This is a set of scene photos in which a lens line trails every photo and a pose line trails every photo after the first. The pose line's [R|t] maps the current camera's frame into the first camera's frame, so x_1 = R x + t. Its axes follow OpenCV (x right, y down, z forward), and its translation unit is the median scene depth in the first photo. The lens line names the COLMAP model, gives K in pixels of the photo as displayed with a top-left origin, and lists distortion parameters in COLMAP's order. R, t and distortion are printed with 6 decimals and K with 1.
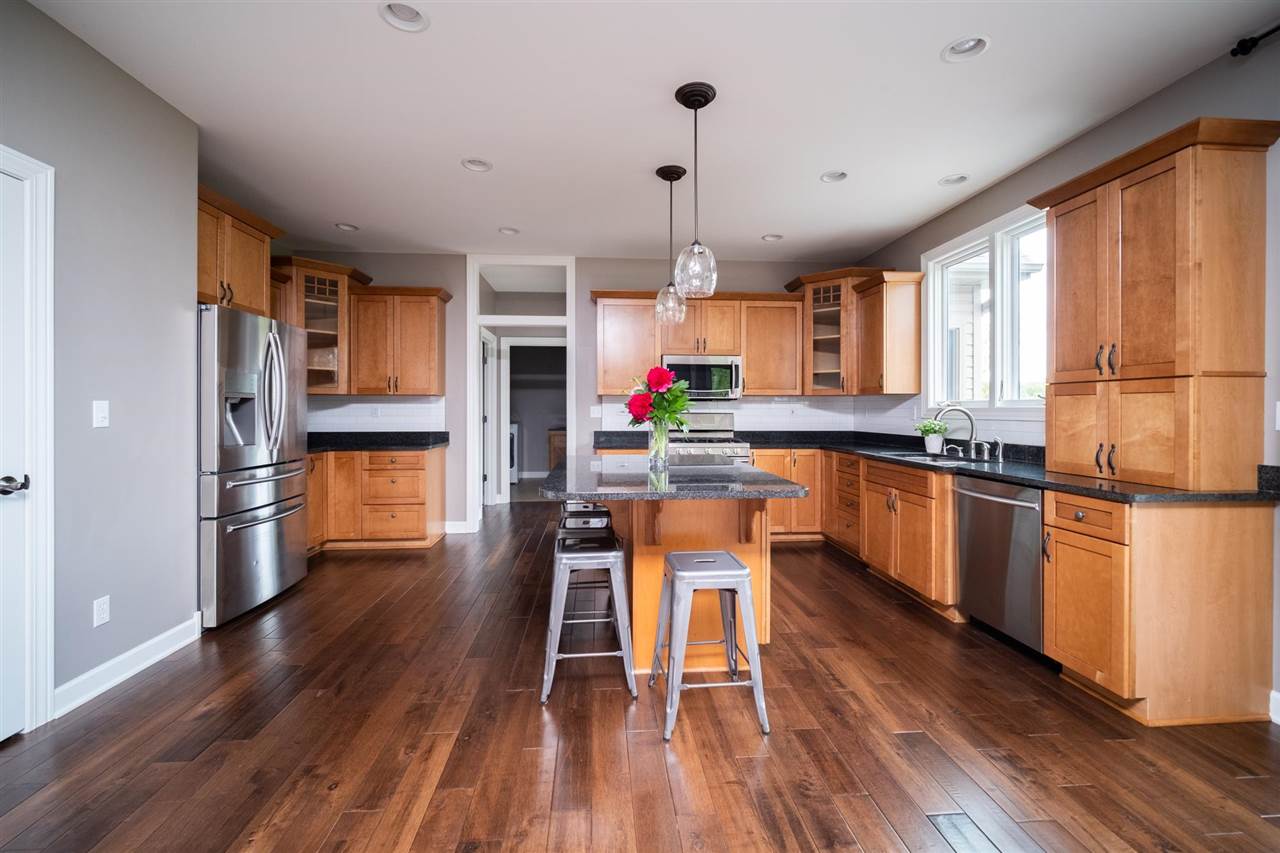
lens RADIAL K [[528.6, 0, 636.1], [0, 528.6, 409.7], [0, 0, 1]] dist [-0.002077, -0.000143]
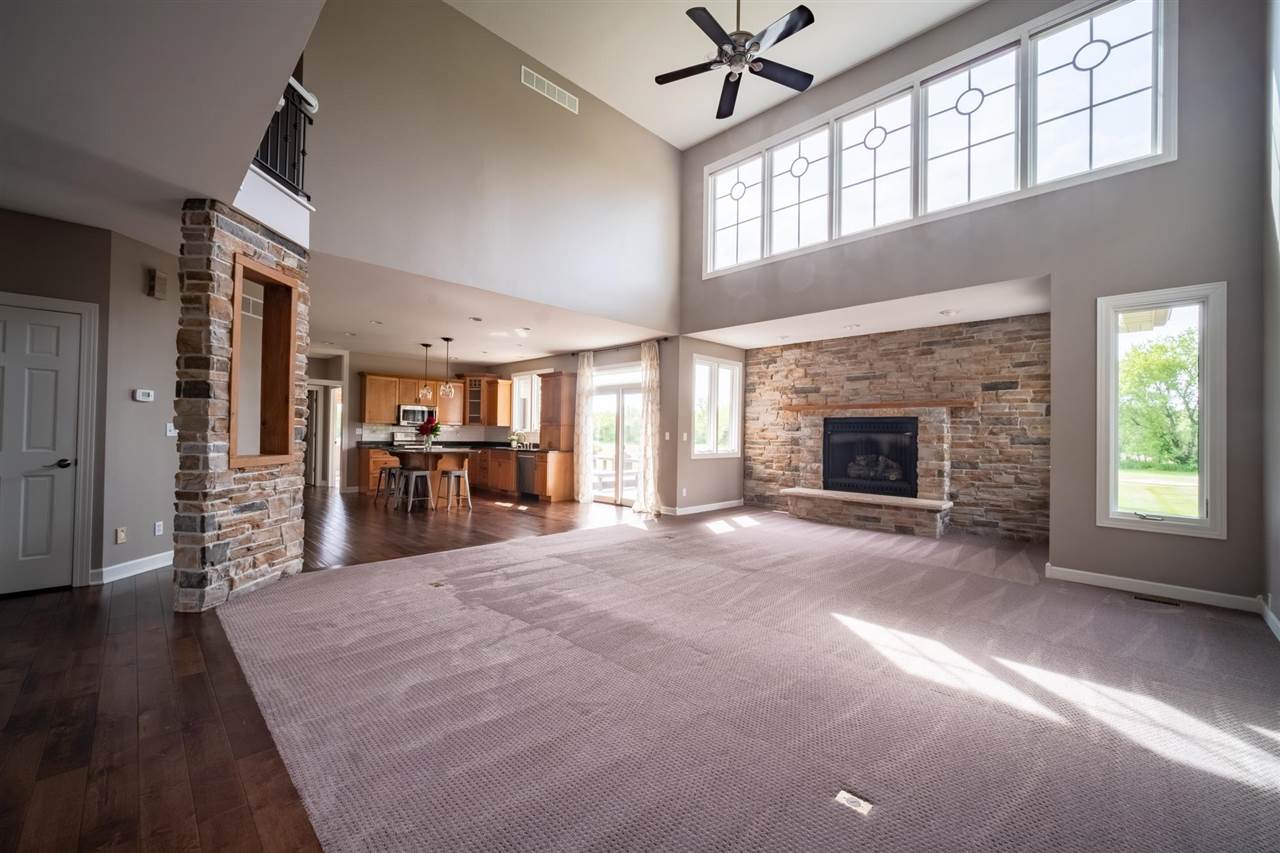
lens RADIAL K [[509.6, 0, 637.0], [0, 509.6, 428.1], [0, 0, 1]] dist [-0.000240, 0.000008]
pose [[0.755867, 0.018291, 0.654470, -0.776826], [-0.013965, 0.999833, -0.011814, -0.000122], [-0.654576, -0.000210, 0.755996, -1.599588]]
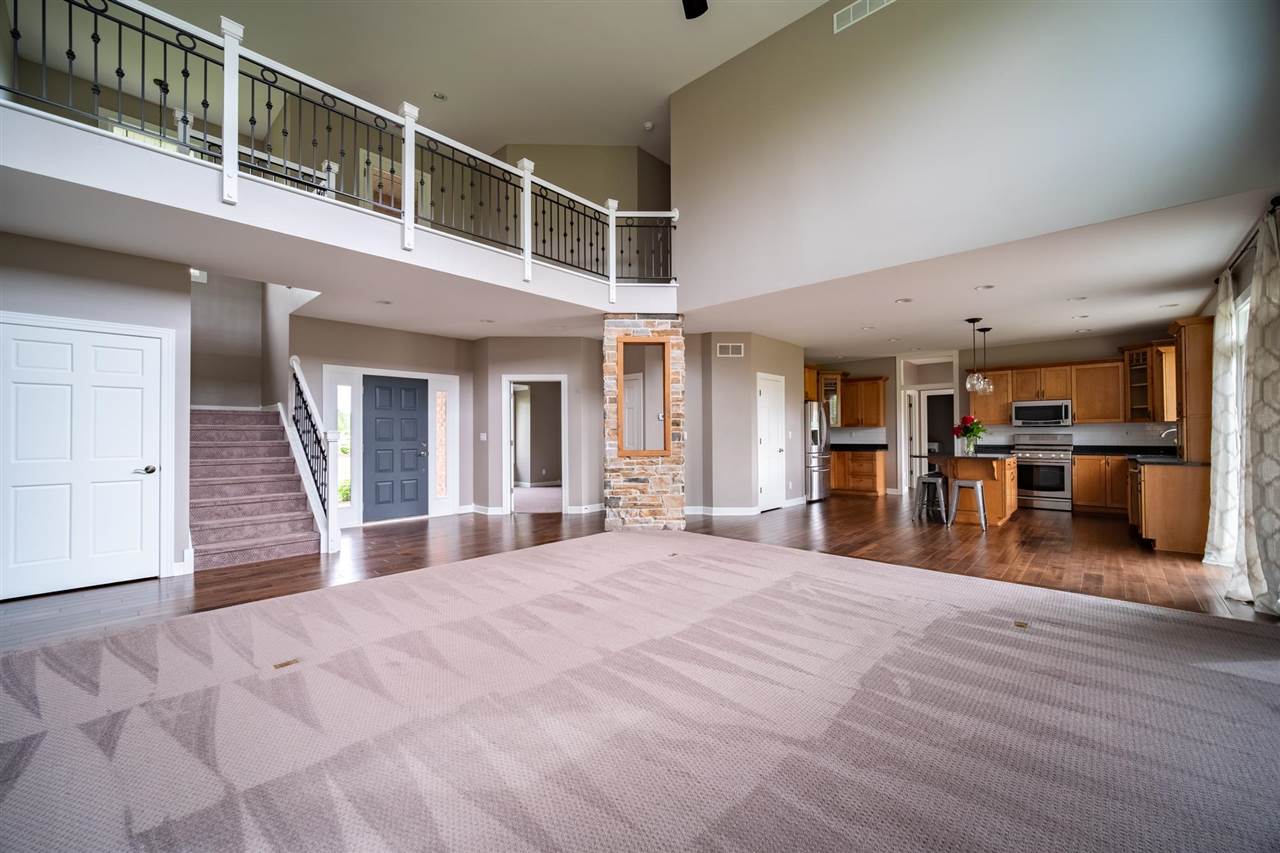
lens RADIAL K [[509.6, 0, 637.0], [0, 509.6, 428.1], [0, 0, 1]] dist [-0.000240, 0.000008]
pose [[0.680761, -0.015643, -0.732339, 0.612587], [0.005648, 0.999854, -0.016106, 0.007901], [0.732484, 0.006828, 0.680750, -1.504077]]
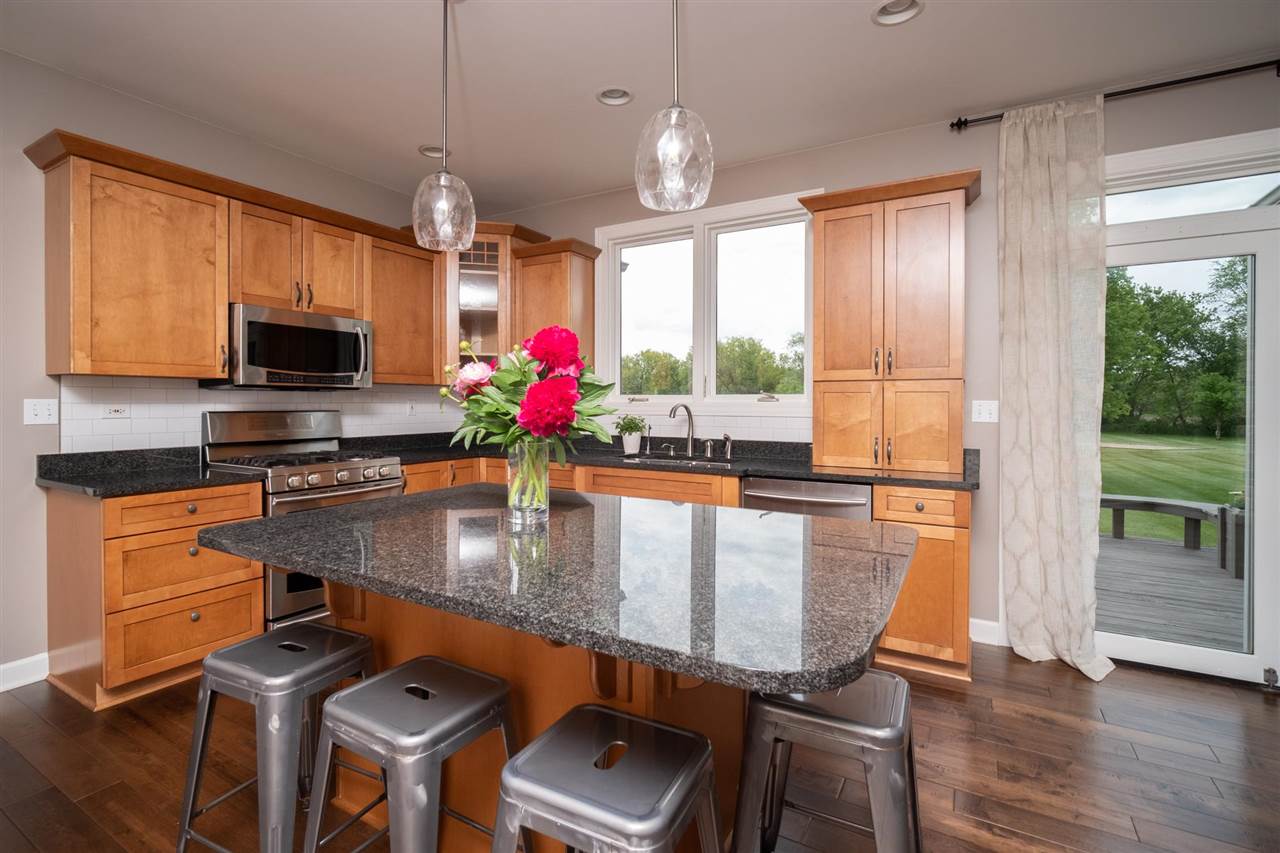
lens RADIAL K [[574.8, 0, 595.3], [0, 574.8, 405.0], [0, 0, 1]] dist [-0.001983, -0.000325]
pose [[0.574701, -0.006592, 0.818337, -0.292182], [0.000462, 0.999970, 0.007730, -0.008212], [-0.818363, -0.004065, 0.574687, 0.530323]]
